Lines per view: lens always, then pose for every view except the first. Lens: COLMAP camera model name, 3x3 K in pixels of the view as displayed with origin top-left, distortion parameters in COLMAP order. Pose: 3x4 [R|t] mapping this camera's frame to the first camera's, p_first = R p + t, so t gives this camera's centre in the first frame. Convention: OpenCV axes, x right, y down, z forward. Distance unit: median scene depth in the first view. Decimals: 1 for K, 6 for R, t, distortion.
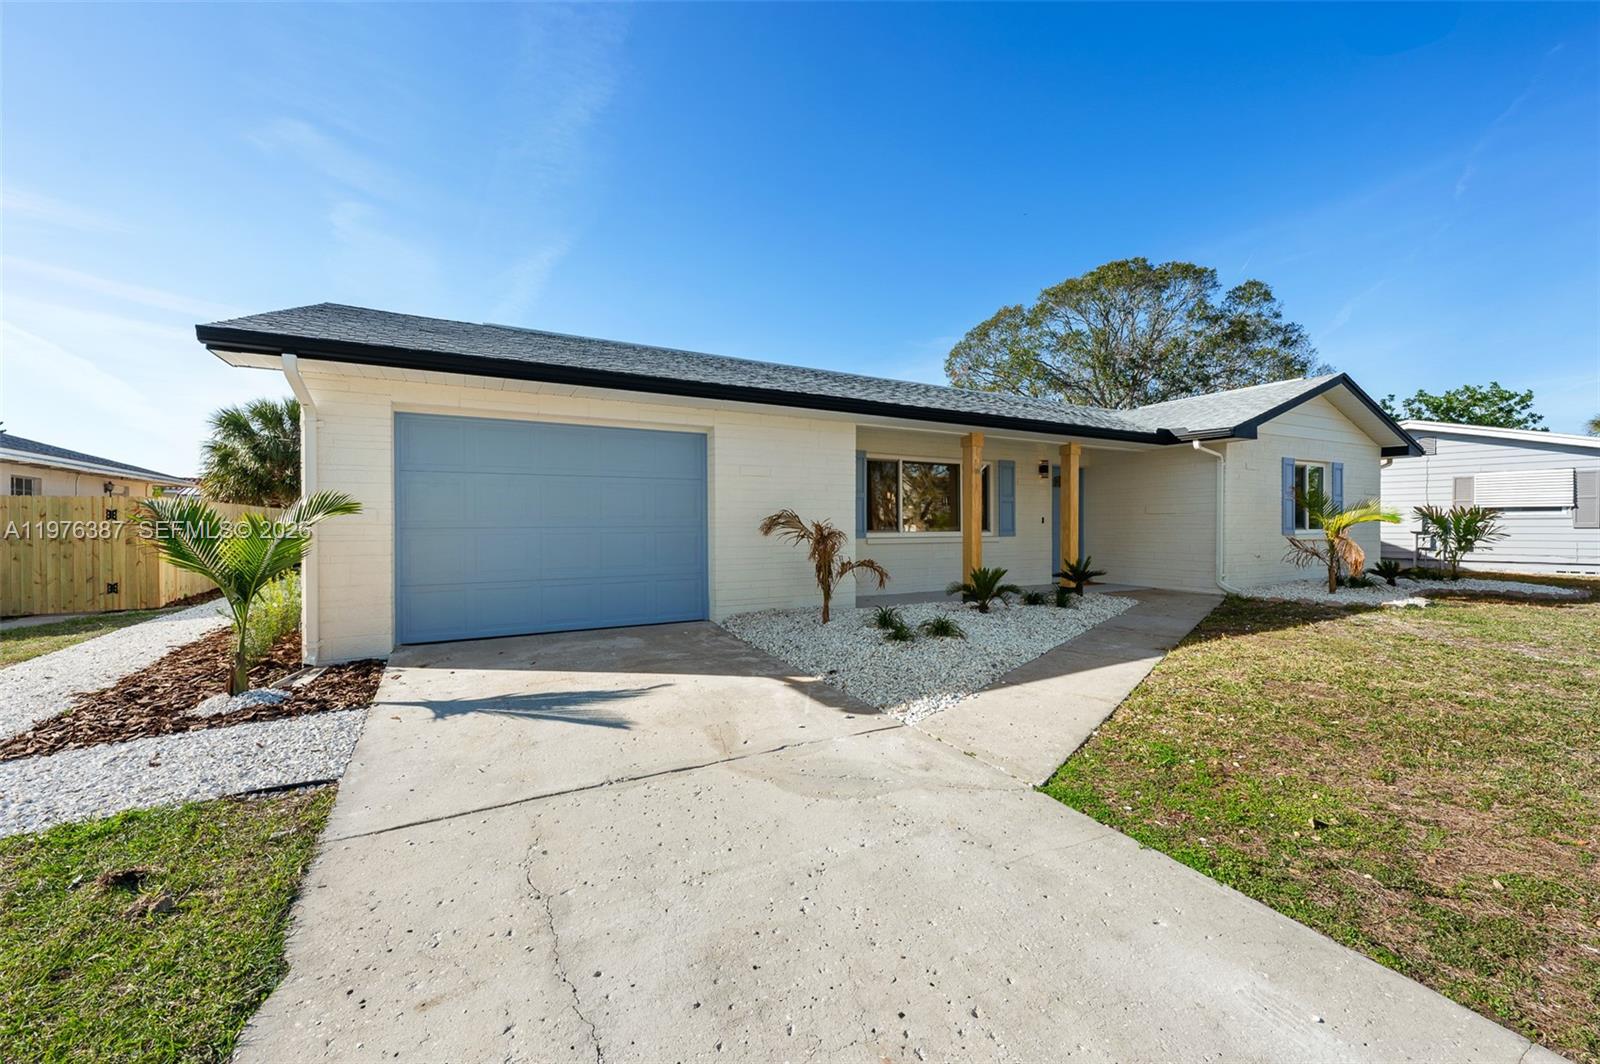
lens RADIAL K [[639.2, 0, 800.0], [0, 639.2, 532.0], [0, 0, 1]] dist [0.000484, 0.000106]
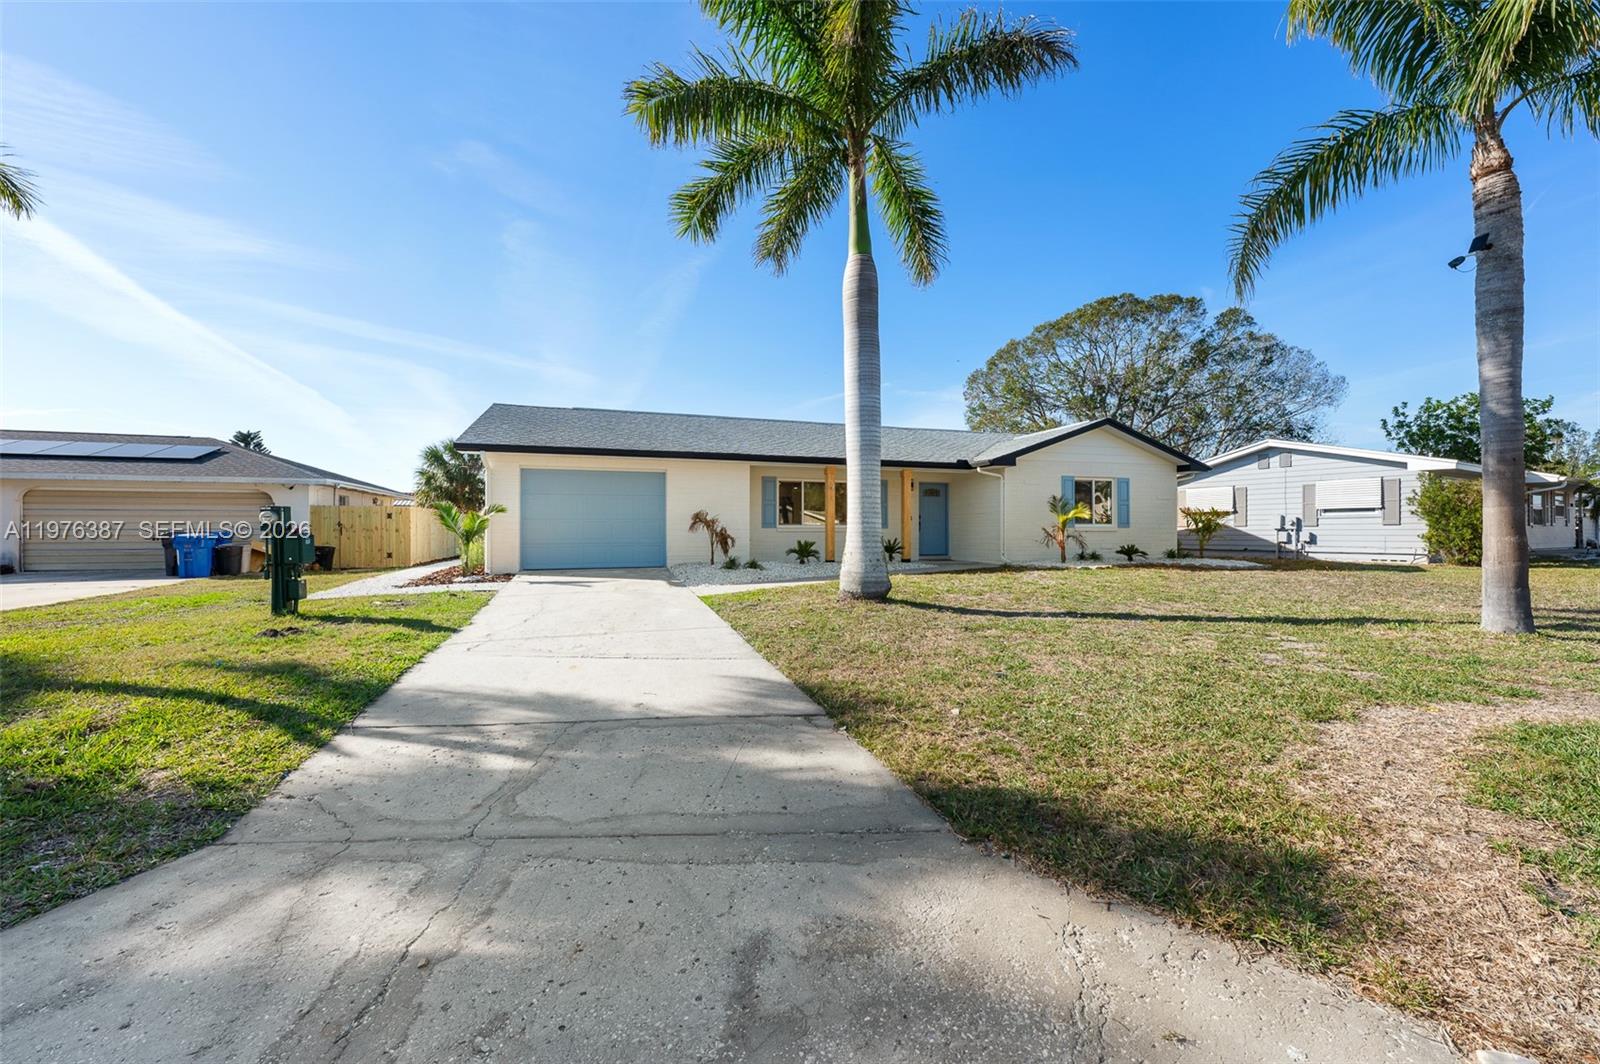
lens RADIAL K [[639.2, 0, 800.0], [0, 639.2, 532.0], [0, 0, 1]] dist [0.000484, 0.000106]
pose [[0.983463, 0.001553, -0.181102, 0.313426], [-0.003523, 0.999938, -0.010560, 0.025348], [0.181074, 0.011023, 0.983408, -0.439632]]
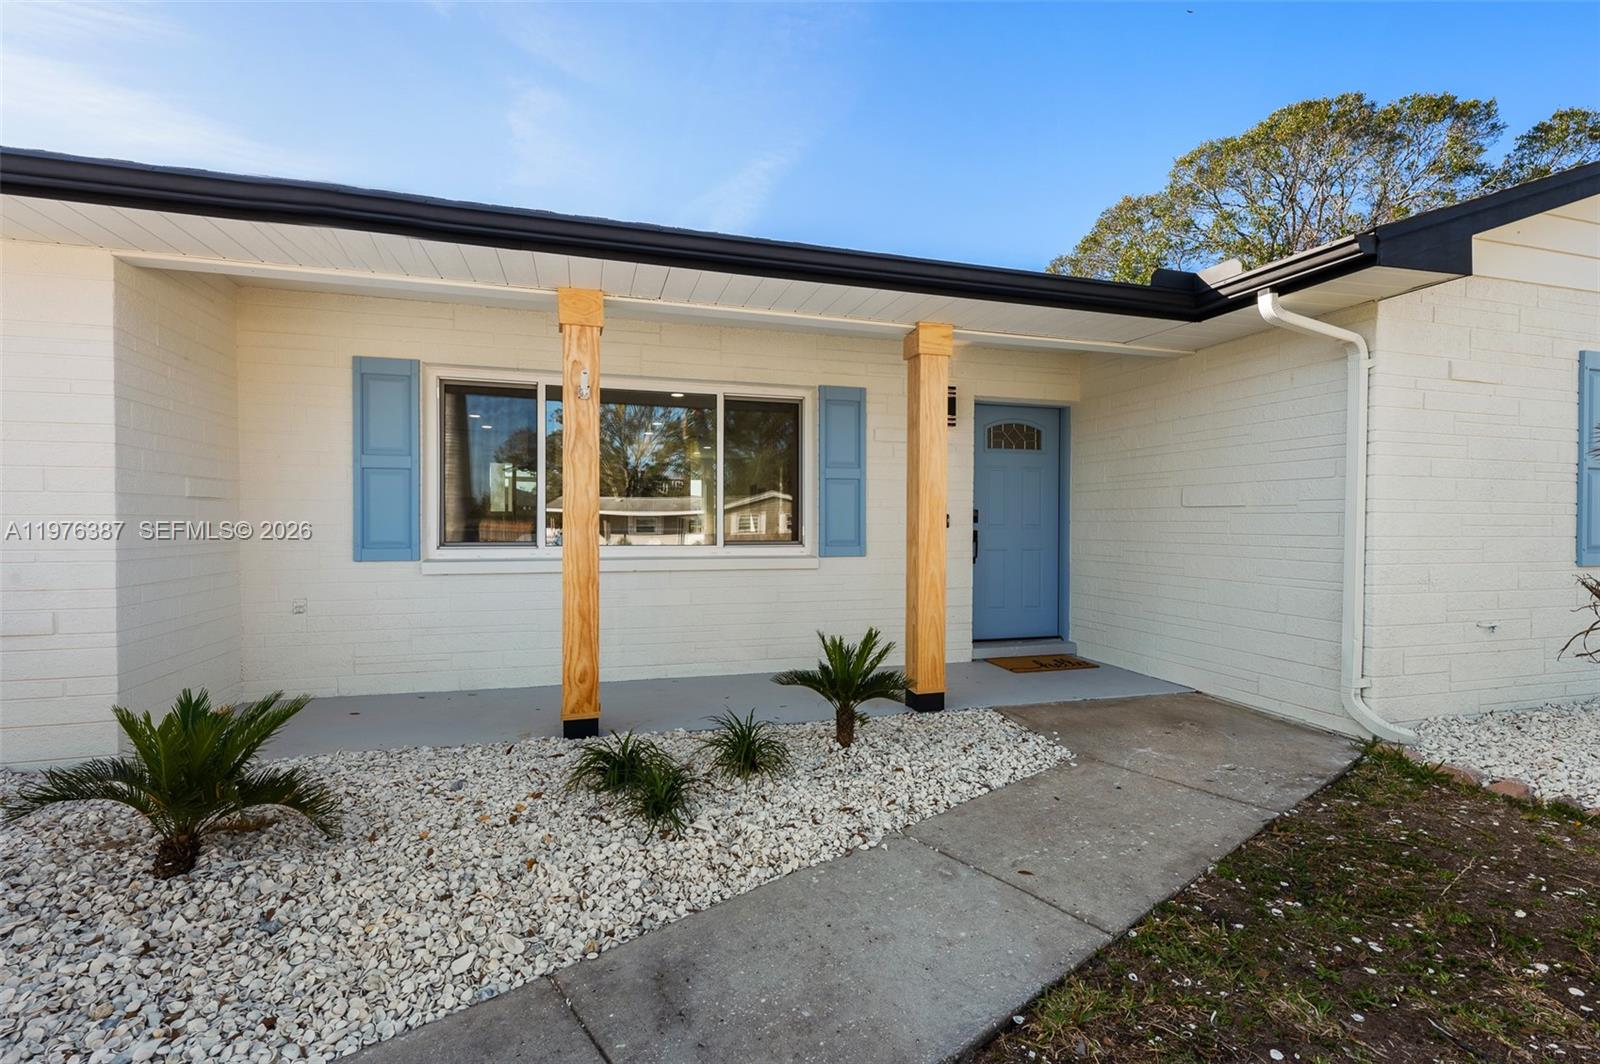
lens RADIAL K [[727.1, 0, 800.0], [0, 727.1, 532.0], [0, 0, 1]] dist [0.001627, -0.000290]
pose [[0.978583, 0.011145, -0.205552, 0.304430], [-0.009306, 0.999908, 0.009912, -0.011481], [0.205644, -0.007787, 0.978596, 0.377179]]
